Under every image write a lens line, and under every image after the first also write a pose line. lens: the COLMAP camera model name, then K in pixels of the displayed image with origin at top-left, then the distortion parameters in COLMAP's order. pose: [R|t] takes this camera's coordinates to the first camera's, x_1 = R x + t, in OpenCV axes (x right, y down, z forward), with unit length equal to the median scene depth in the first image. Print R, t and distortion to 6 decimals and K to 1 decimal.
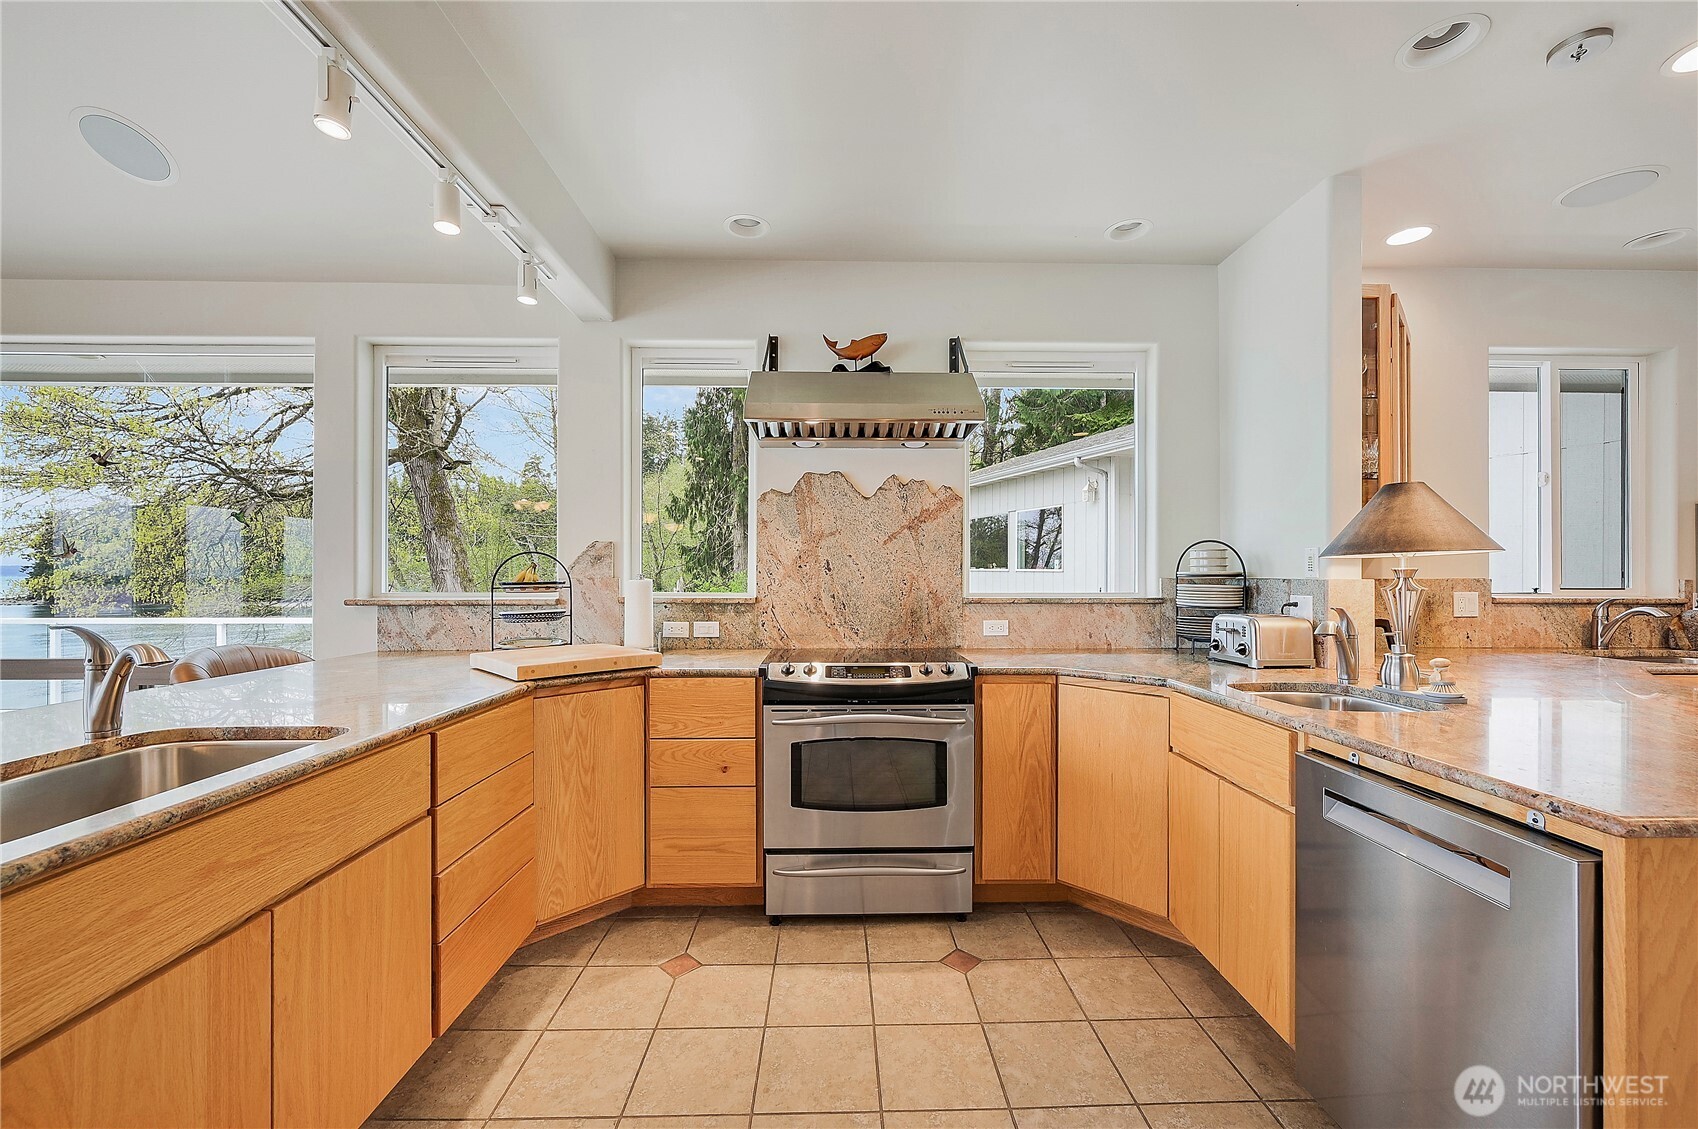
lens RADIAL K [[667.4, 0, 848.3], [0, 667.4, 574.1], [0, 0, 1]] dist [-0.000625, 0.000149]
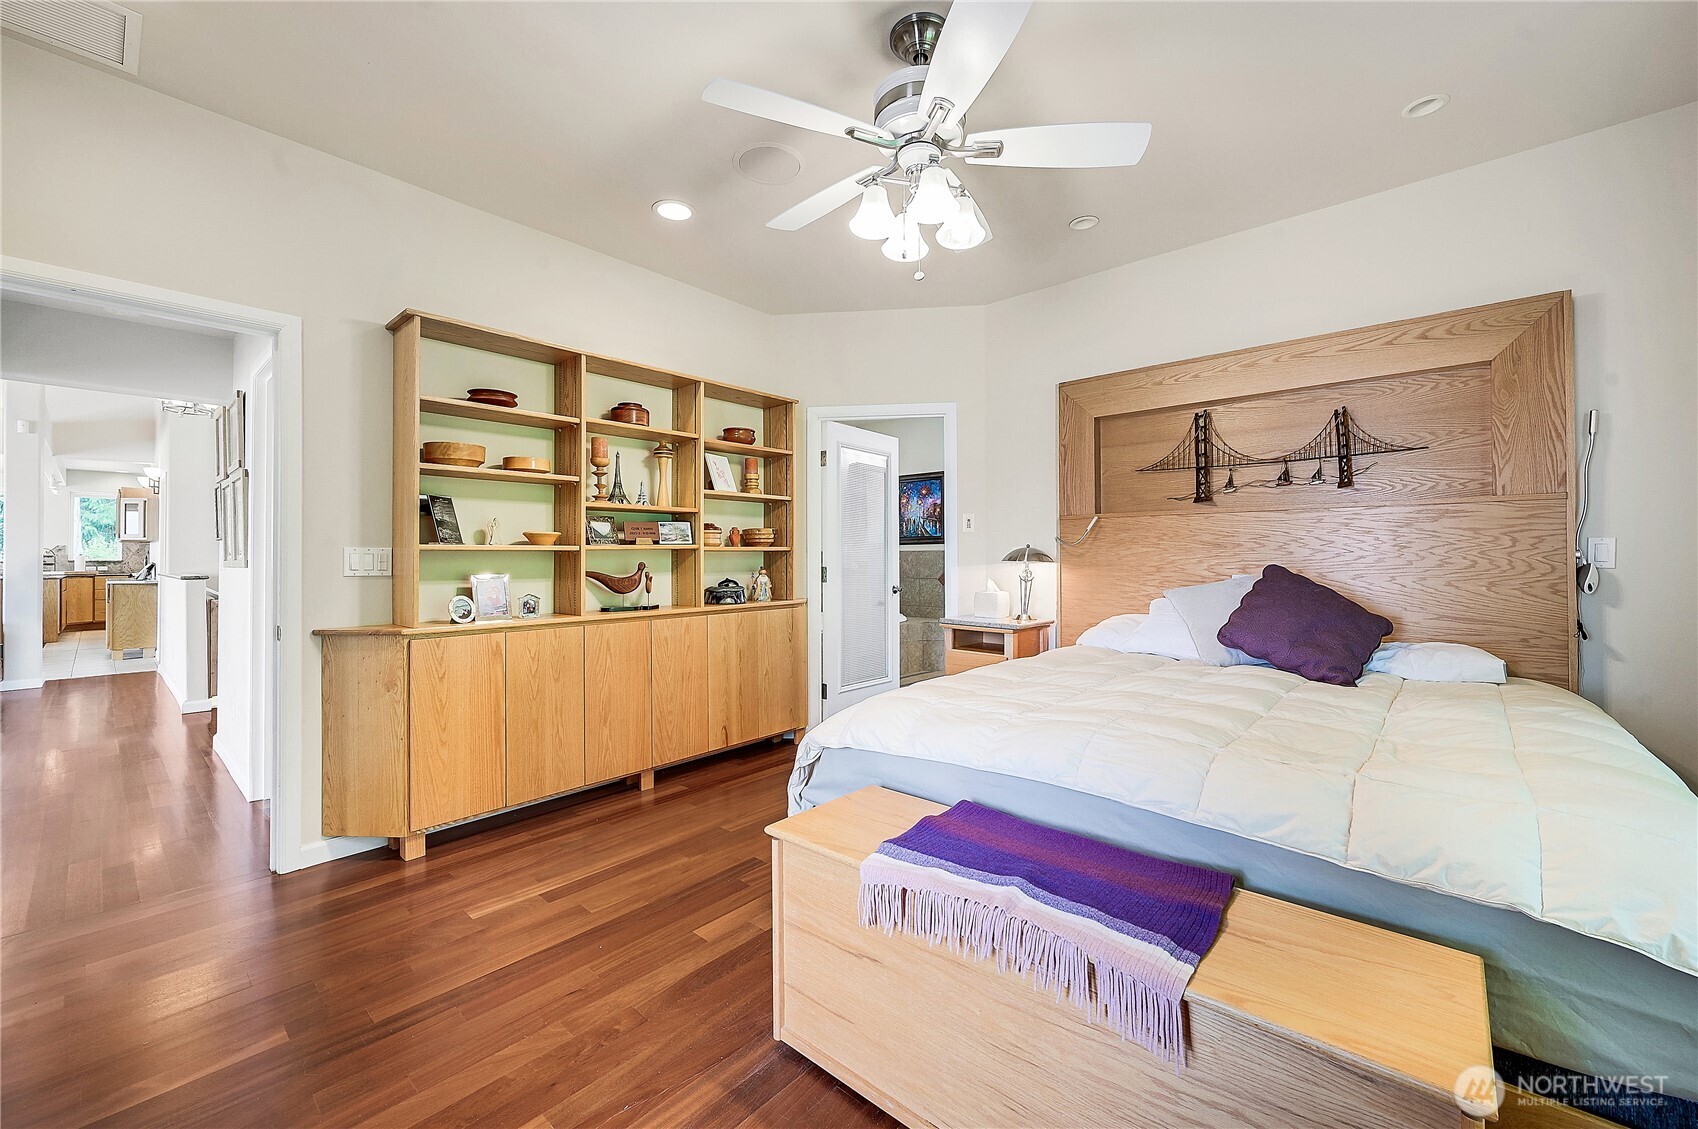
lens RADIAL K [[667.4, 0, 849.5], [0, 667.4, 557.4], [0, 0, 1]] dist [-0.000625, 0.000149]
pose [[0.682463, 0.001631, 0.730918, -0.099720], [0.000849, 0.999995, -0.003024, 0.039033], [-0.730919, 0.002685, 0.682458, -5.336832]]
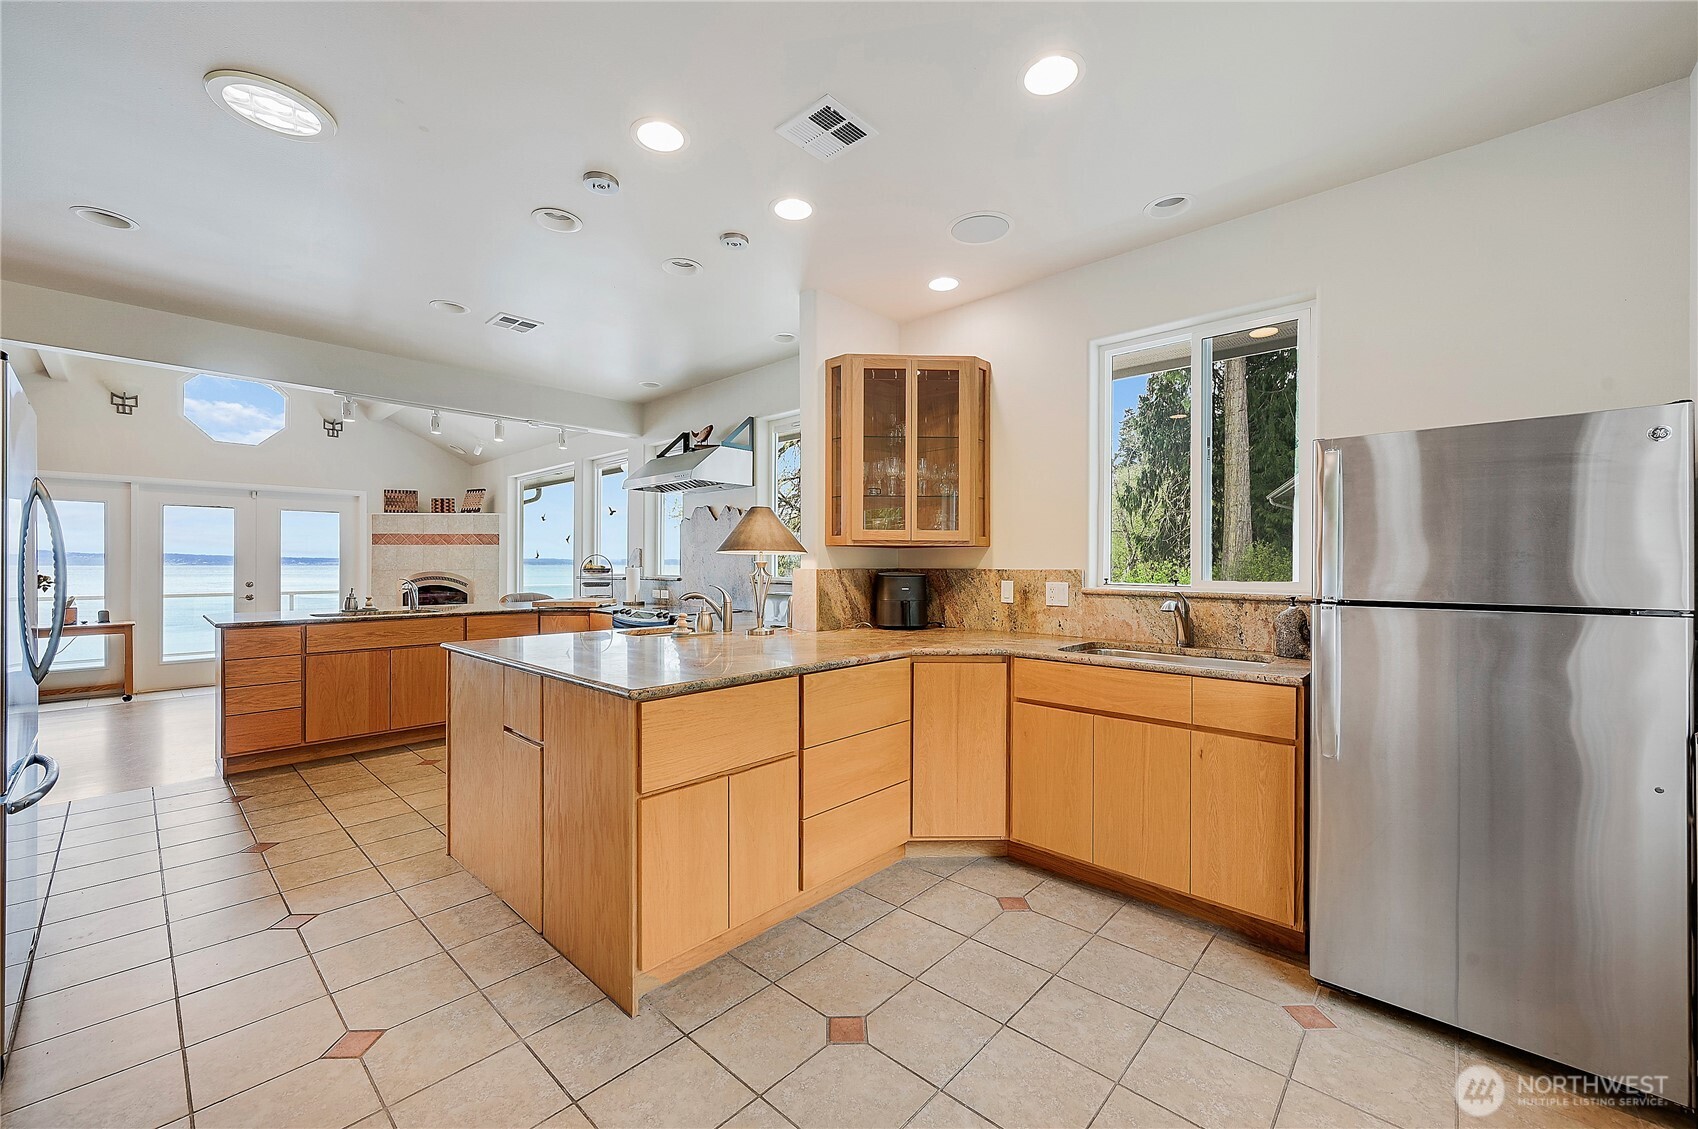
lens RADIAL K [[667.4, 0, 854.4], [0, 667.4, 563.8], [0, 0, 1]] dist [-0.000625, 0.000149]
pose [[0.719312, -0.000506, -0.694686, 1.680815], [0.000090, 1.000000, -0.000635, -0.002029], [0.694687, 0.000394, 0.719312, 0.024594]]
